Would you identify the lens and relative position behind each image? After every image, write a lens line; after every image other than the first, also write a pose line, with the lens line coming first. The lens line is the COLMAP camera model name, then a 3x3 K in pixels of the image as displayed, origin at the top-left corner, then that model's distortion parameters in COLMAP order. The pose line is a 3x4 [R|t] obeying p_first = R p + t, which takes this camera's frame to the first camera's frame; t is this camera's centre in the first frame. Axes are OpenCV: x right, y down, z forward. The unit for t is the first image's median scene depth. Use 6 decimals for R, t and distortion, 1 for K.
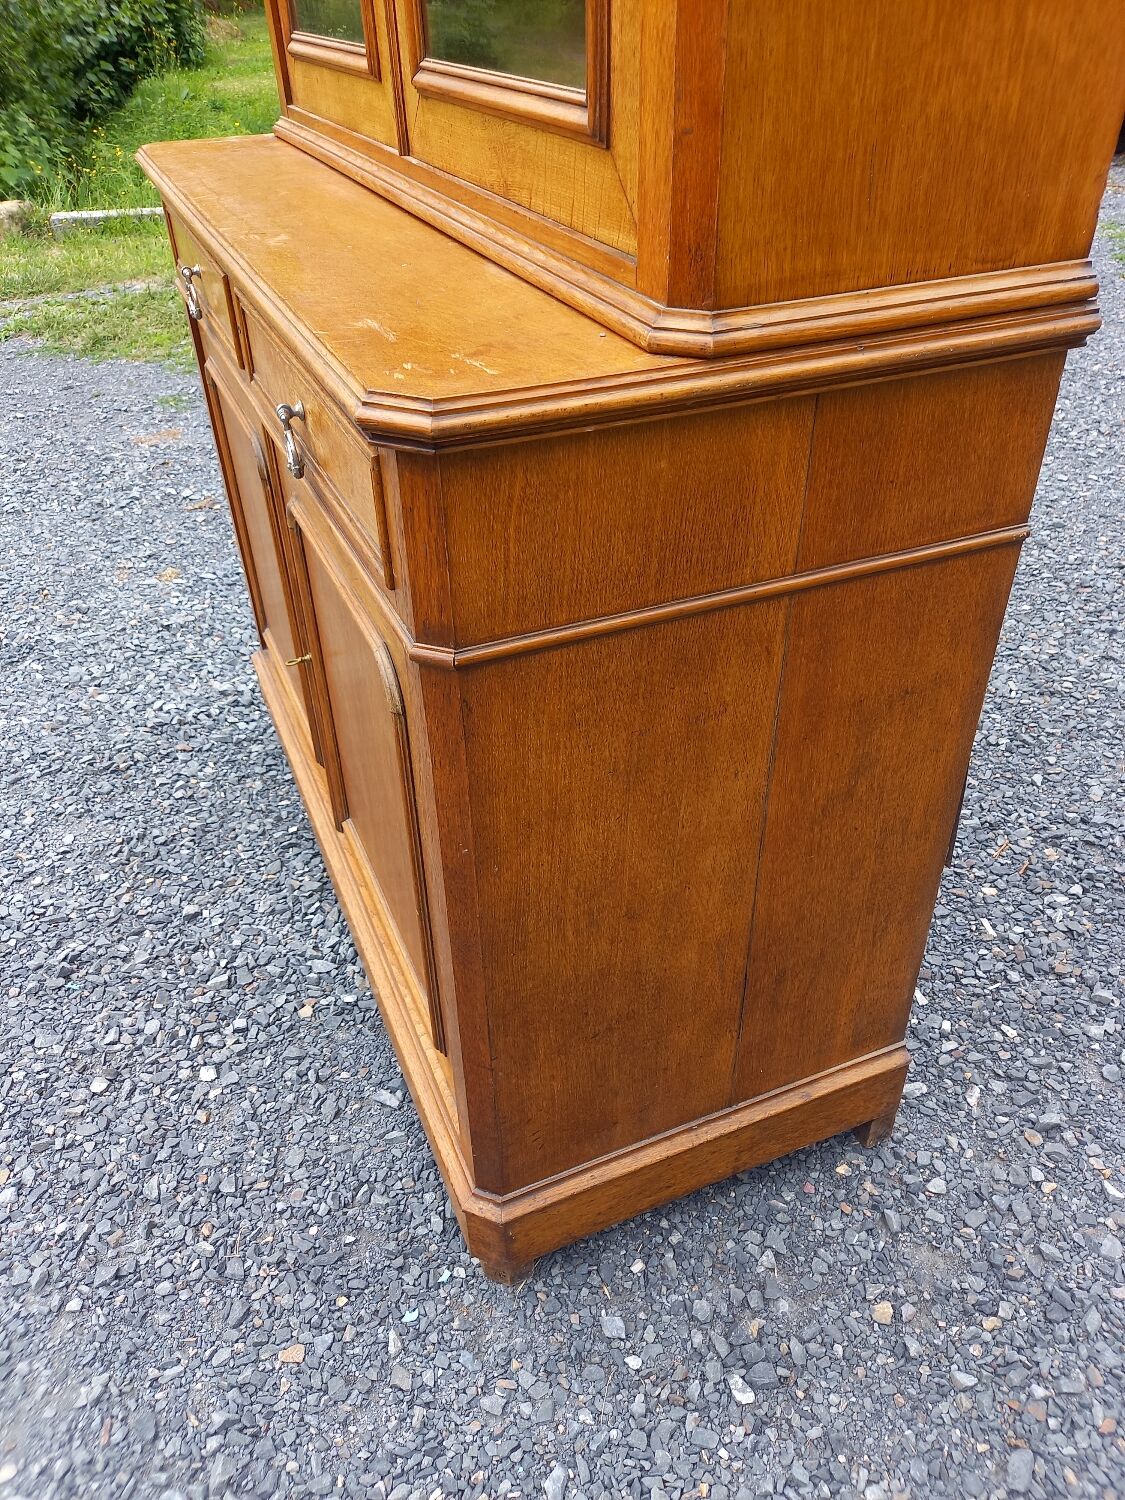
lens RADIAL K [[1106.4, 0, 577.2], [0, 1106.4, 755.5], [0, 0, 1]] dist [0.030824, -0.031771]
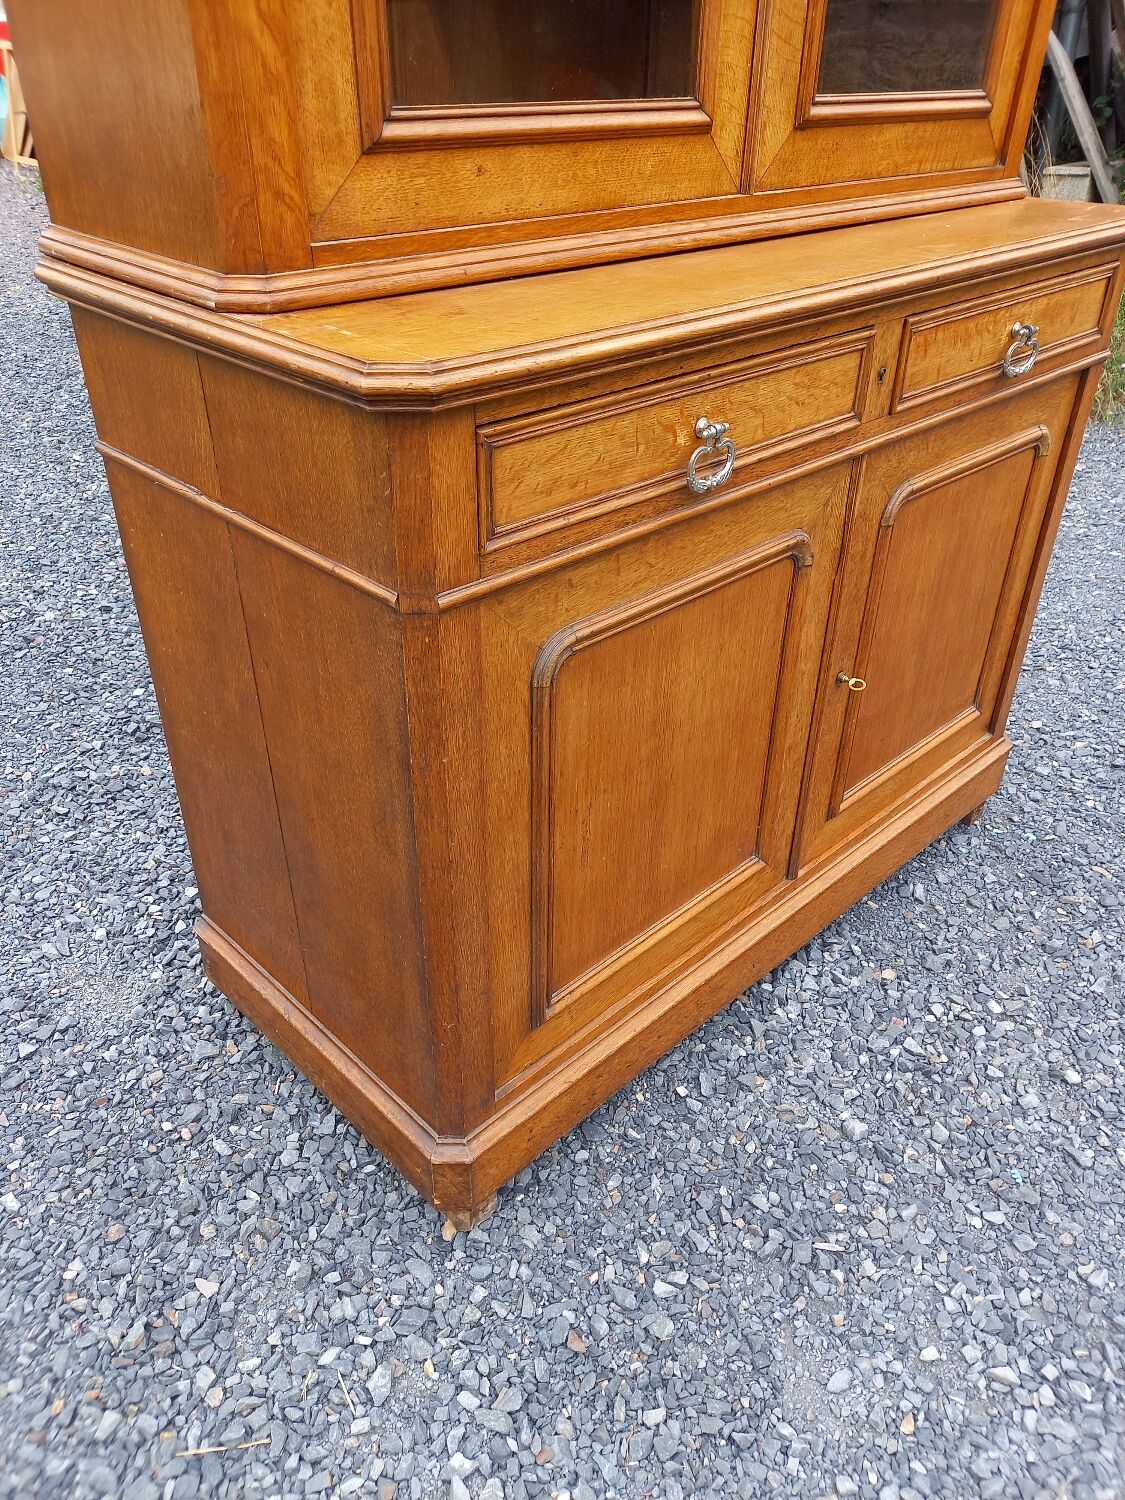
lens RADIAL K [[1106.4, 0, 568.0], [0, 1106.4, 765.1], [0, 0, 1]] dist [0.030824, -0.031771]
pose [[-0.357027, -0.504021, 0.786444, -0.939113], [0.538377, 0.576989, 0.614194, -0.762012], [-0.763336, 0.642687, 0.065353, 1.111293]]
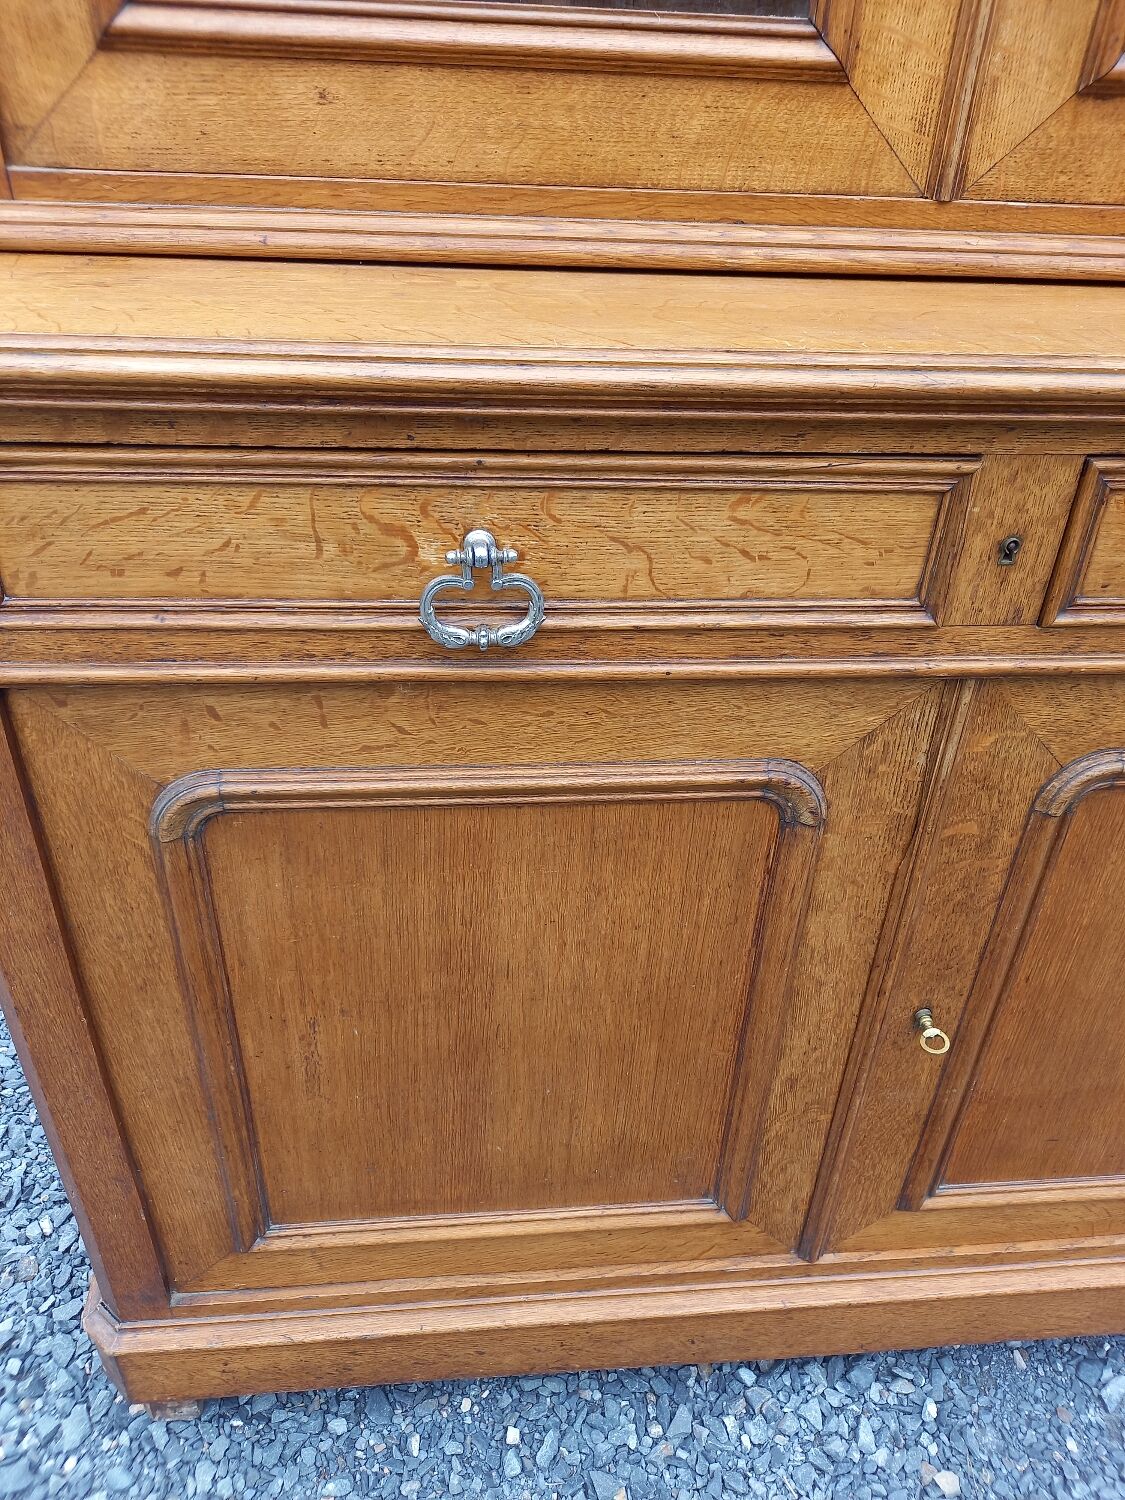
lens RADIAL K [[1106.4, 0, 565.4], [0, 1106.4, 761.2], [0, 0, 1]] dist [0.030824, -0.031771]
pose [[0.311730, -0.499538, 0.808261, -0.684208], [0.518999, 0.802059, 0.295537, -0.458013], [-0.795905, 0.327358, 0.509286, 0.753241]]
